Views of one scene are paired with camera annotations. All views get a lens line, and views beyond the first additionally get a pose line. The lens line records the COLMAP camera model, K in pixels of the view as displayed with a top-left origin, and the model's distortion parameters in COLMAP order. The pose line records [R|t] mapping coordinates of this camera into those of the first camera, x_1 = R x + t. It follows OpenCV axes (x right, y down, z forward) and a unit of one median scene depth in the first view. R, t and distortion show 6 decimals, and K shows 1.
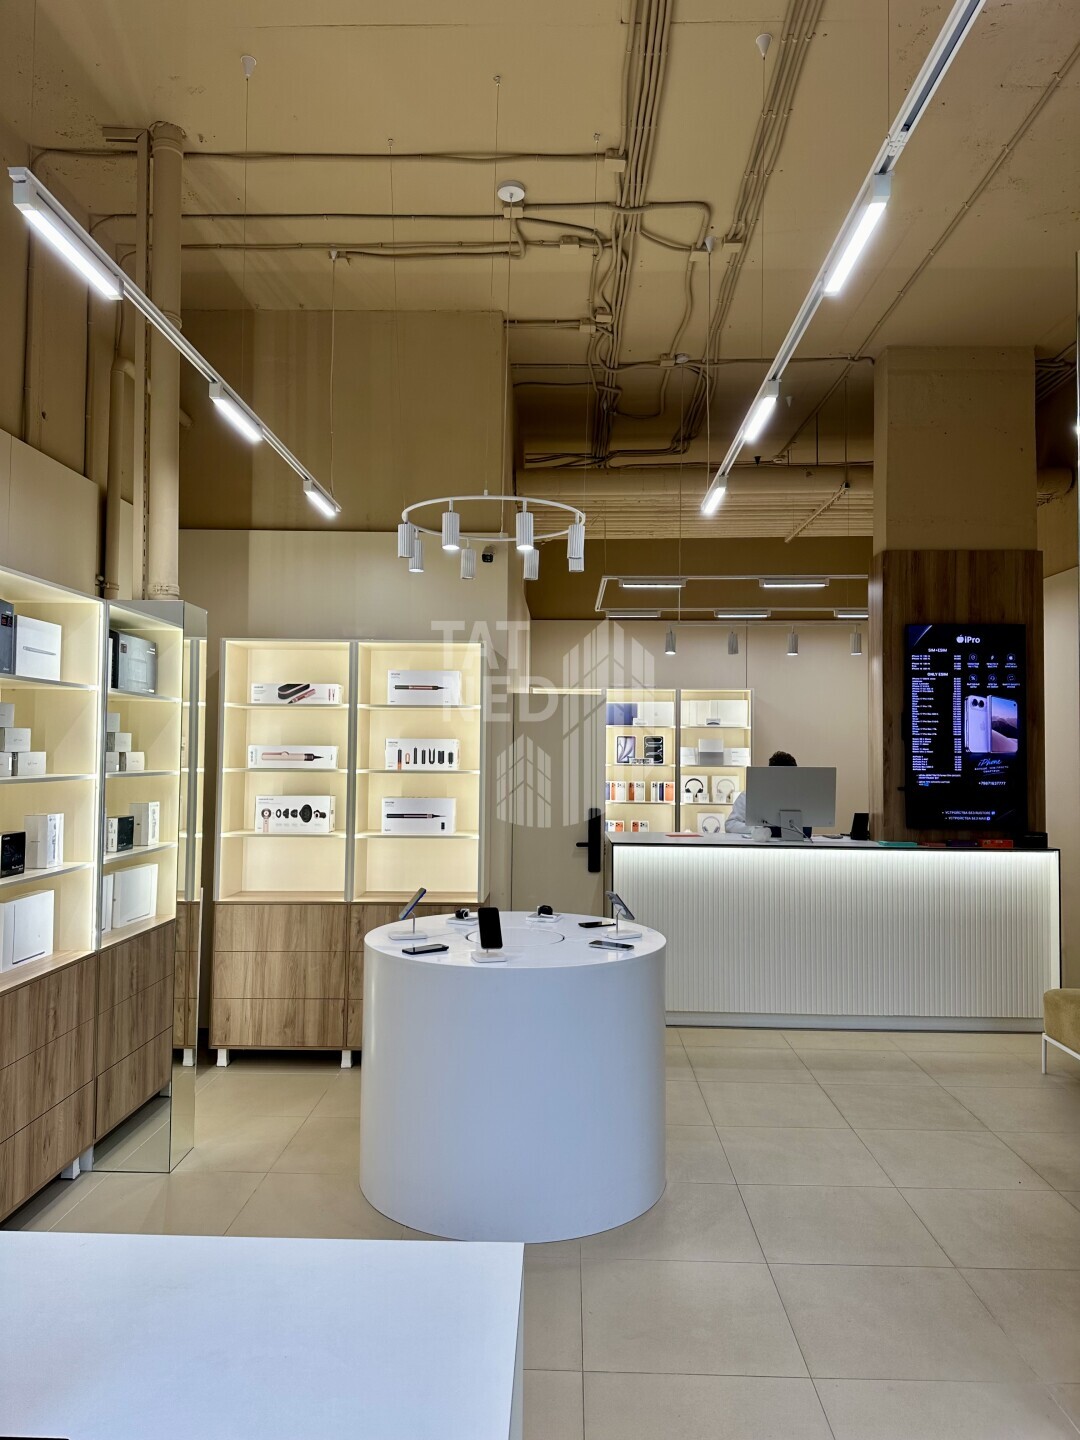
lens RADIAL K [[1005.8, 0, 539.6], [0, 1005.8, 720.2], [0, 0, 1]] dist [0.000085, 0.000003]
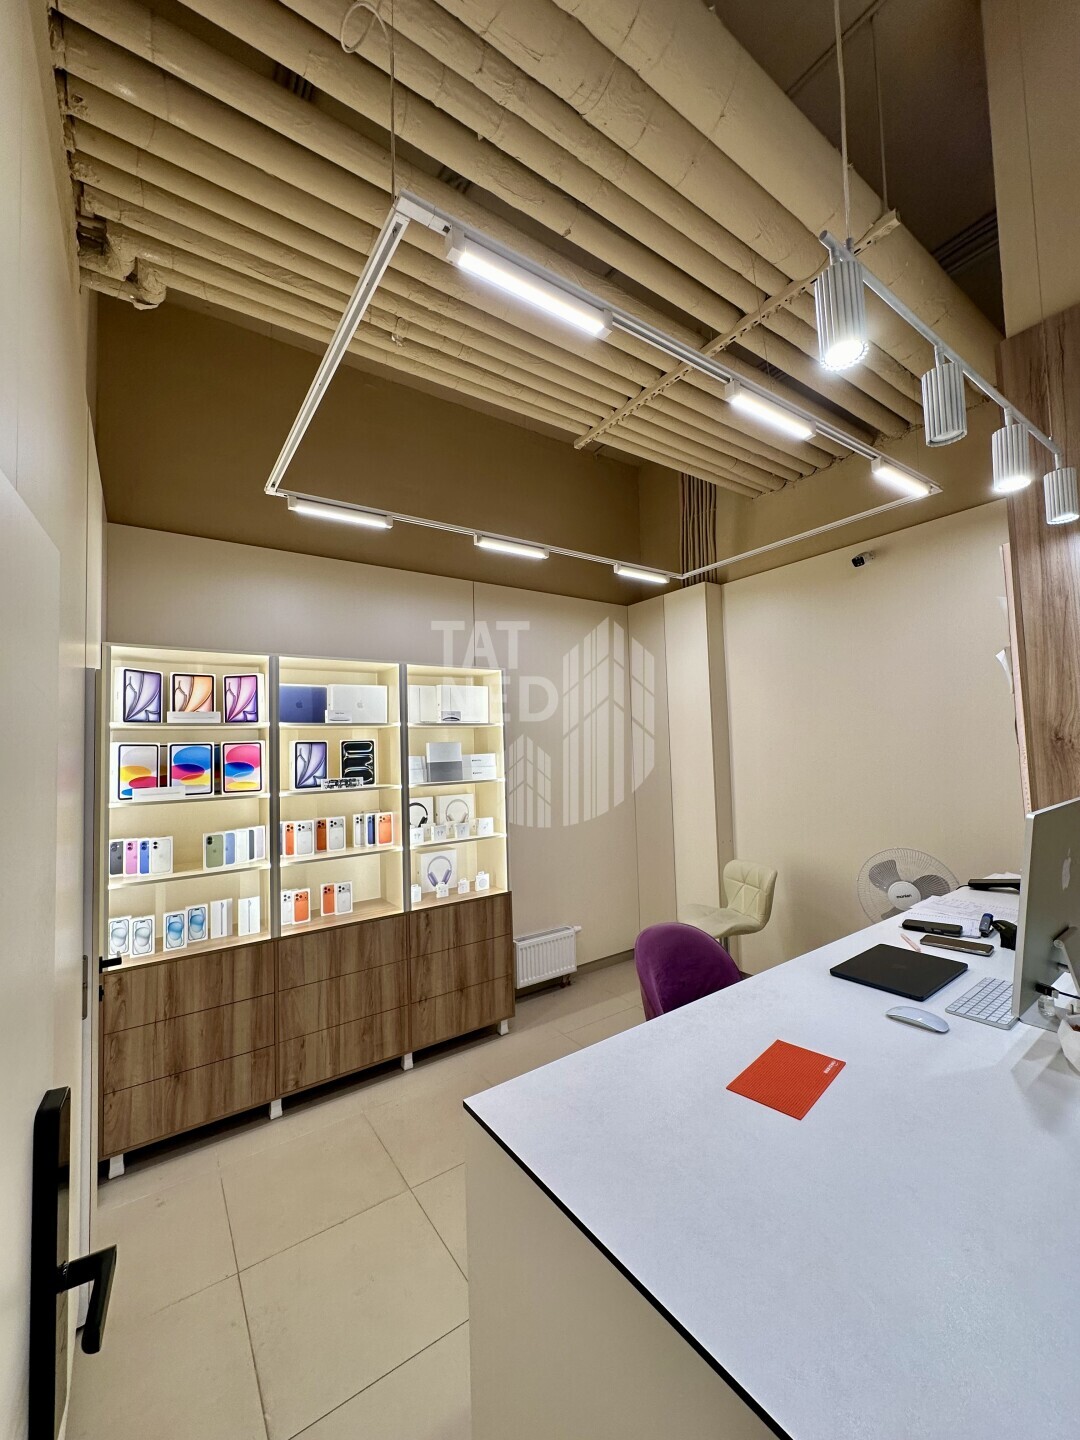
lens RADIAL K [[572.0, 0, 542.1], [0, 572.0, 719.3], [0, 0, 1]] dist [-0.001706, 0.000628]
pose [[0.801992, -0.002996, 0.597327, -0.004868], [0.013721, 0.999816, -0.013407, 0.009205], [-0.597177, 0.018948, 0.801886, 0.653235]]
